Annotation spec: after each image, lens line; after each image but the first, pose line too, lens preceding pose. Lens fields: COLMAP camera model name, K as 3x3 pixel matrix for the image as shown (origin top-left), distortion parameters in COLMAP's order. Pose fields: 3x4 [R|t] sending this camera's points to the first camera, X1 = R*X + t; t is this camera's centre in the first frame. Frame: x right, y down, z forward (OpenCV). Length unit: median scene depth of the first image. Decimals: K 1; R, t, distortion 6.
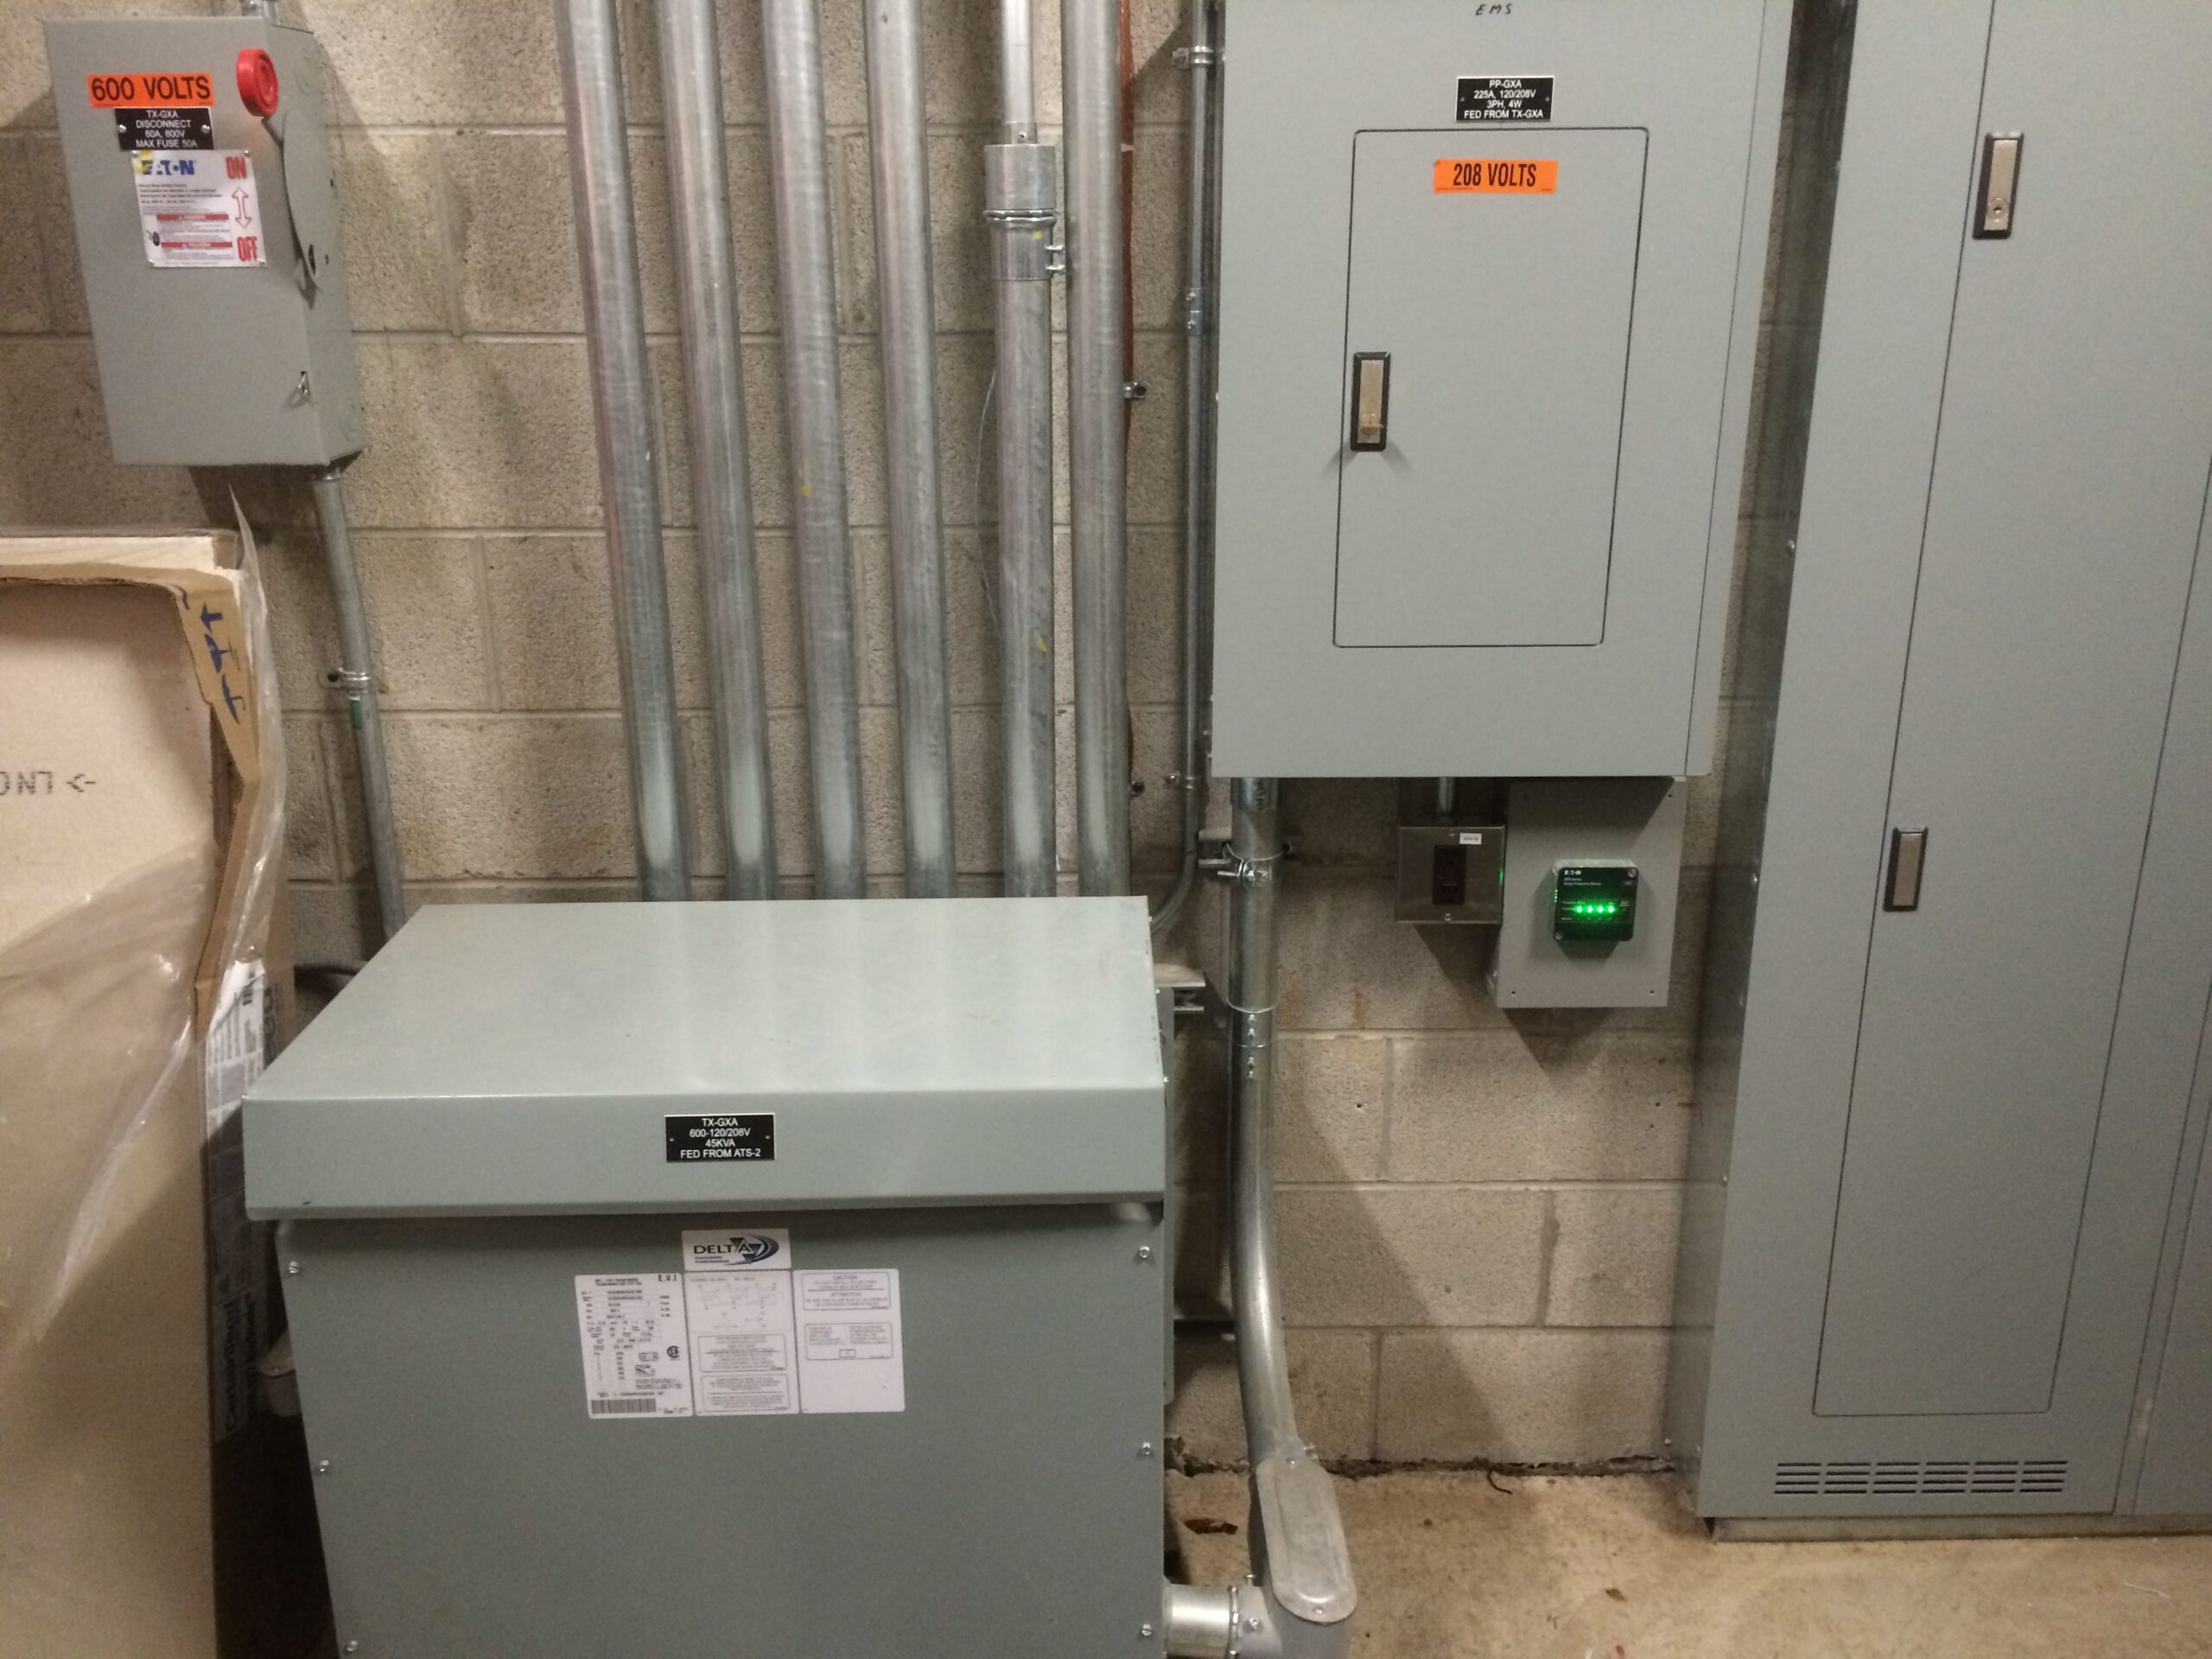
lens RADIAL K [[1881.3, 0, 1098.2], [0, 1881.3, 824.7], [0, 0, 1]] dist [0.097673, -0.134725]
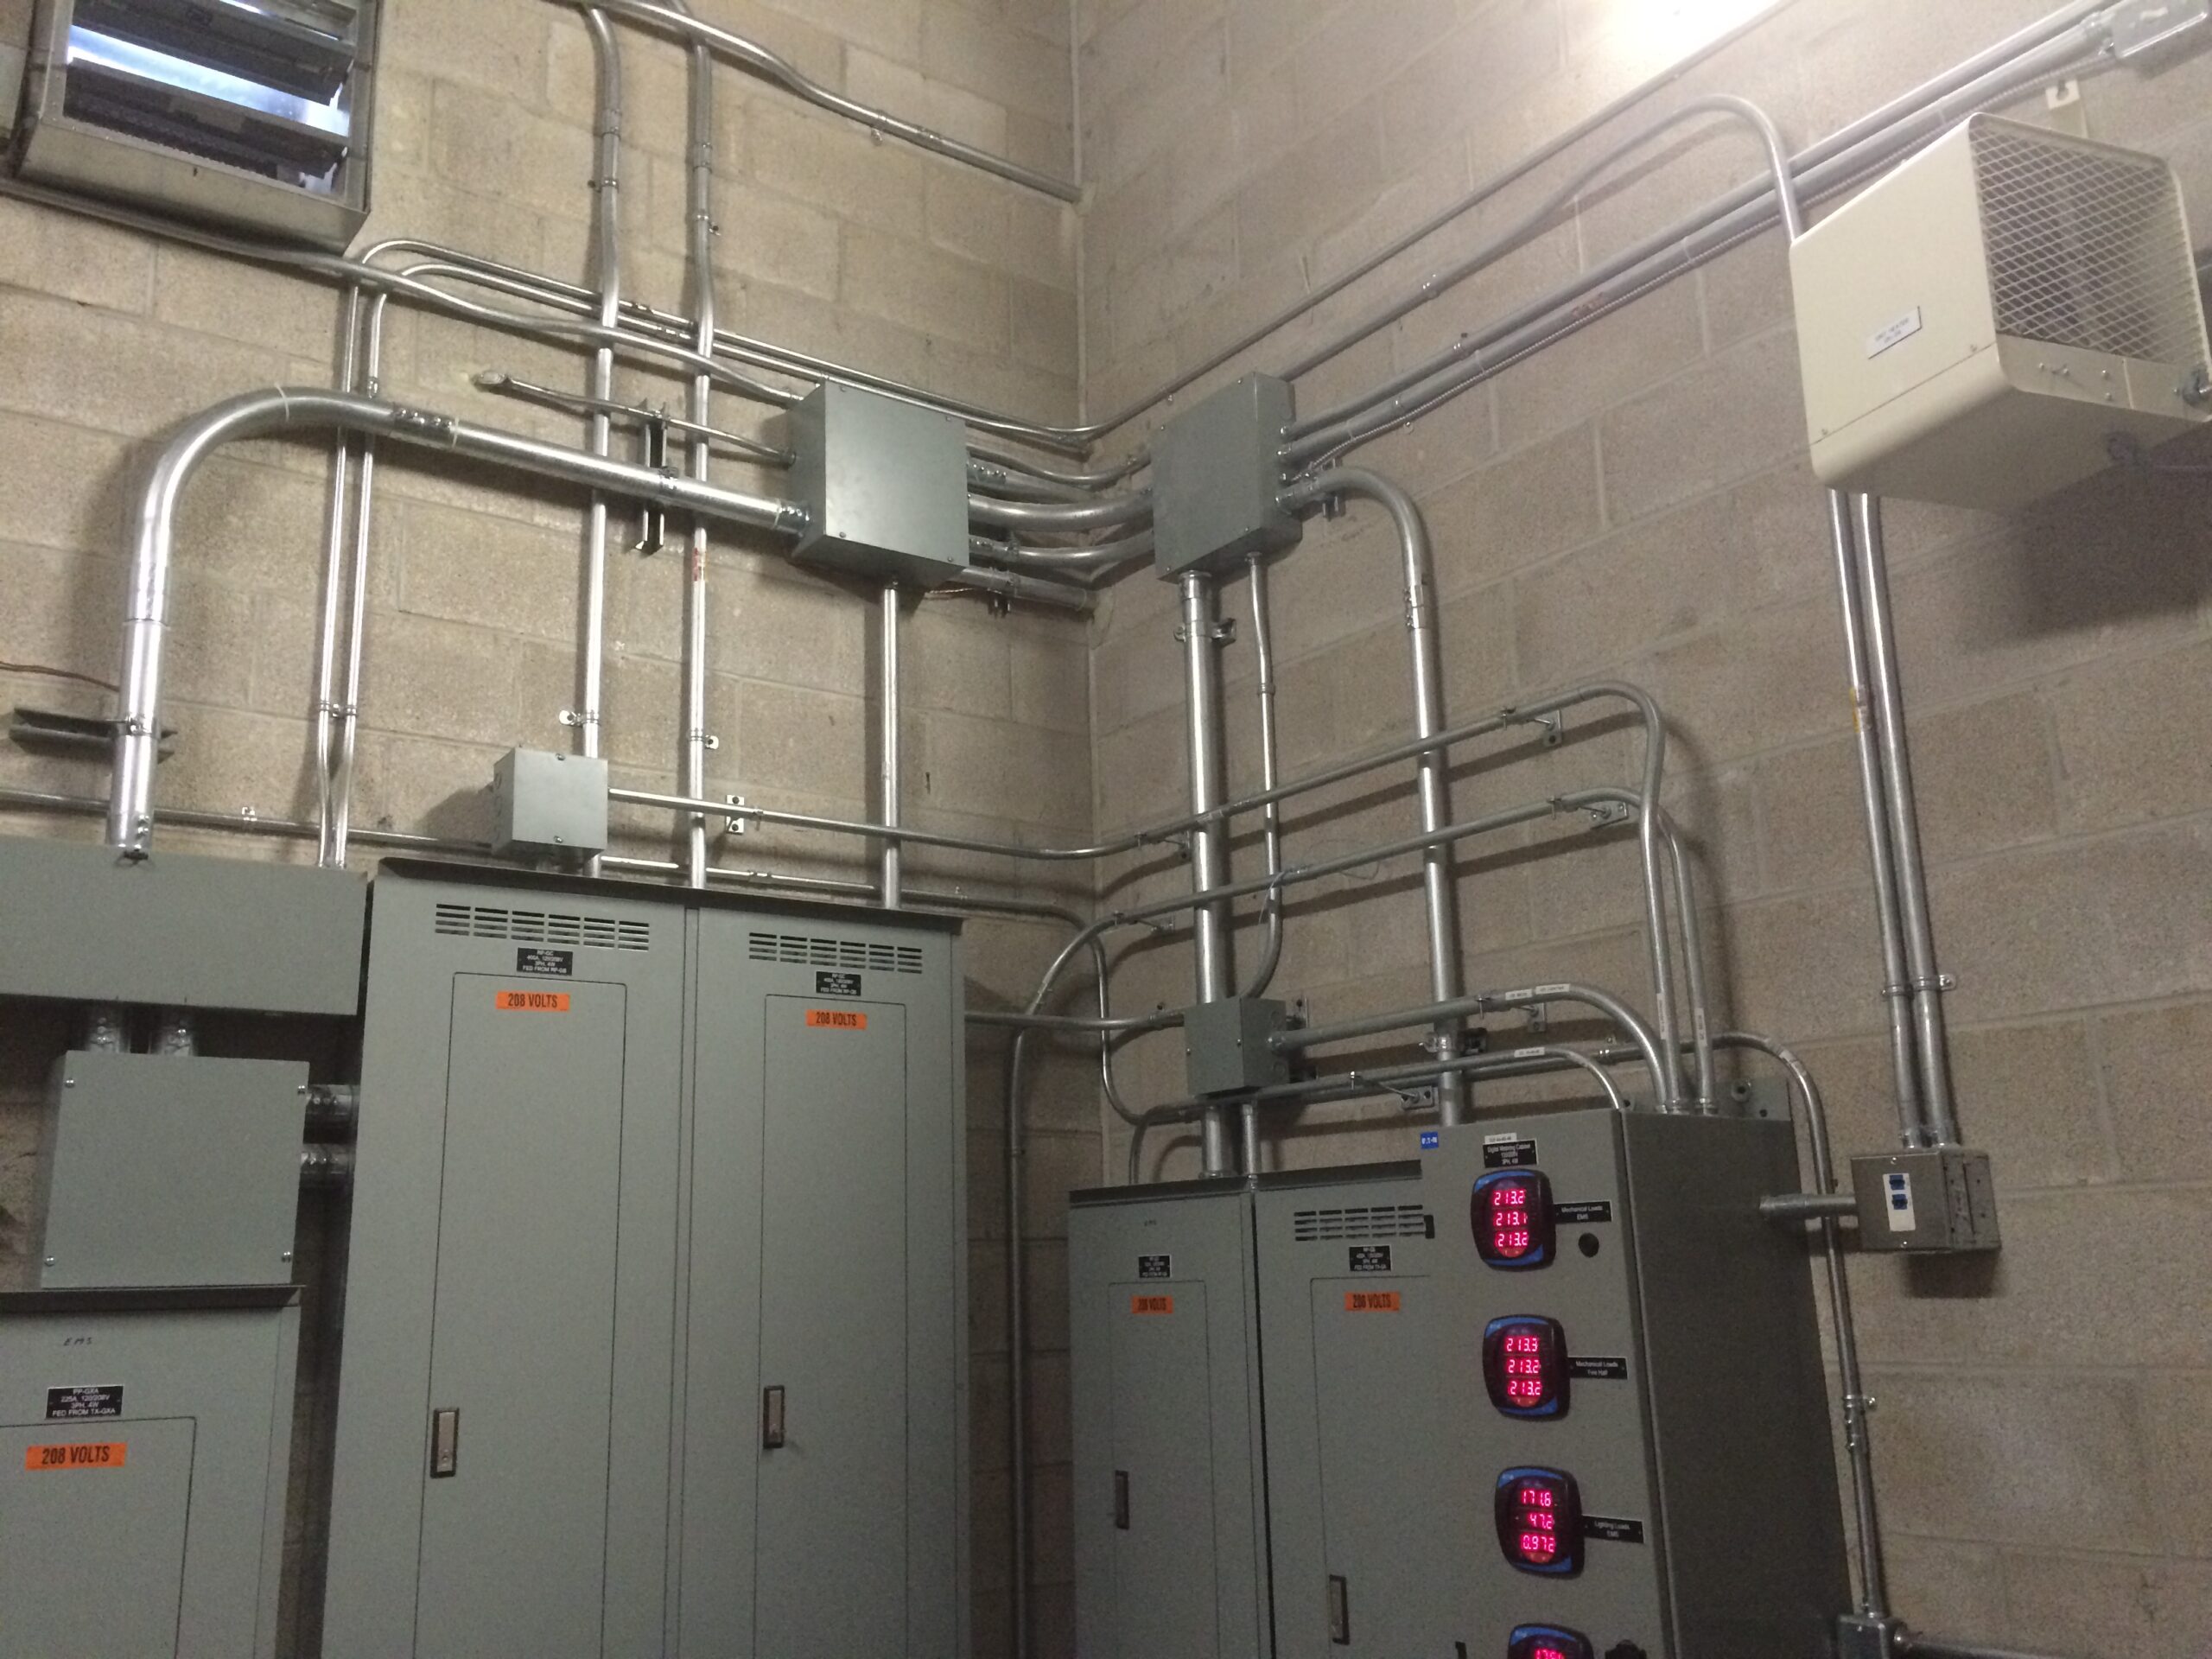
lens RADIAL K [[1881.3, 0, 1098.2], [0, 1881.3, 824.7], [0, 0, 1]] dist [0.097673, -0.134725]
pose [[0.808795, 0.125424, 0.574561, -0.040746], [0.205203, 0.855399, -0.475589, 0.069154], [-0.551129, 0.502555, 0.666105, -0.497016]]
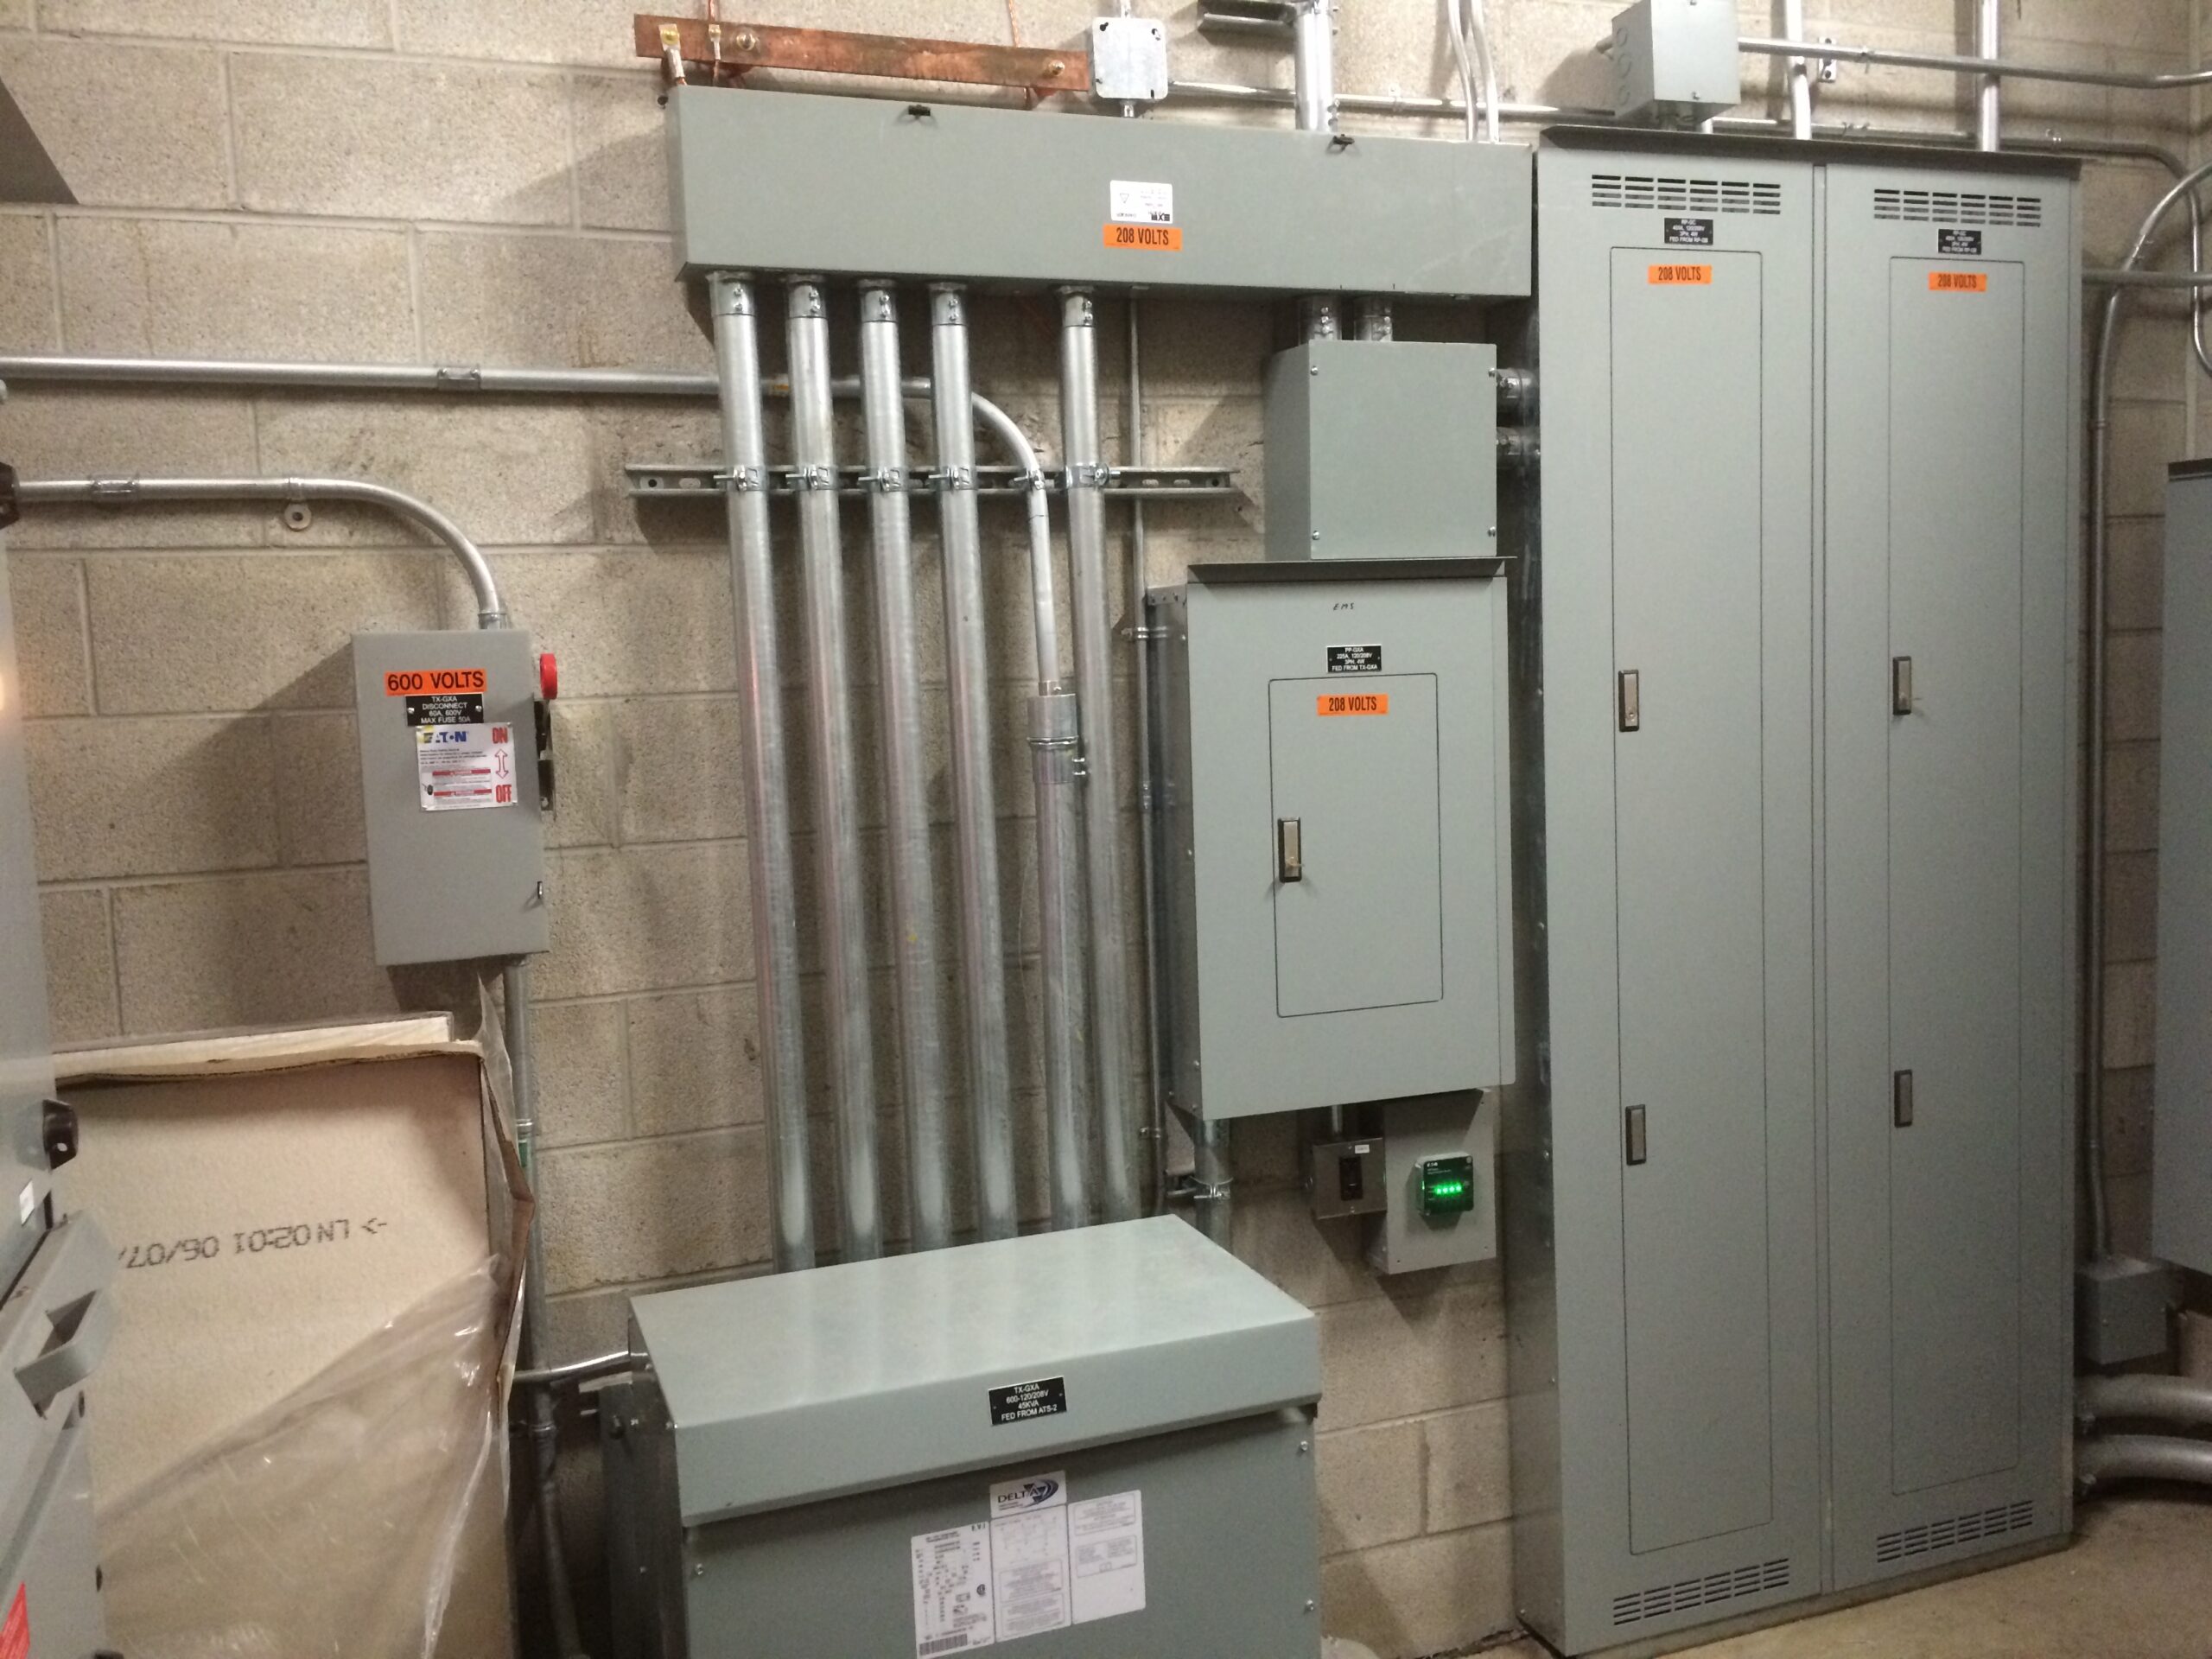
lens RADIAL K [[1881.3, 0, 1098.2], [0, 1881.3, 824.7], [0, 0, 1]] dist [0.097673, -0.134725]
pose [[0.941108, -0.058321, 0.333039, -0.457147], [0.134626, 0.968196, -0.210882, 0.045679], [-0.310148, 0.243299, 0.919029, -0.294068]]
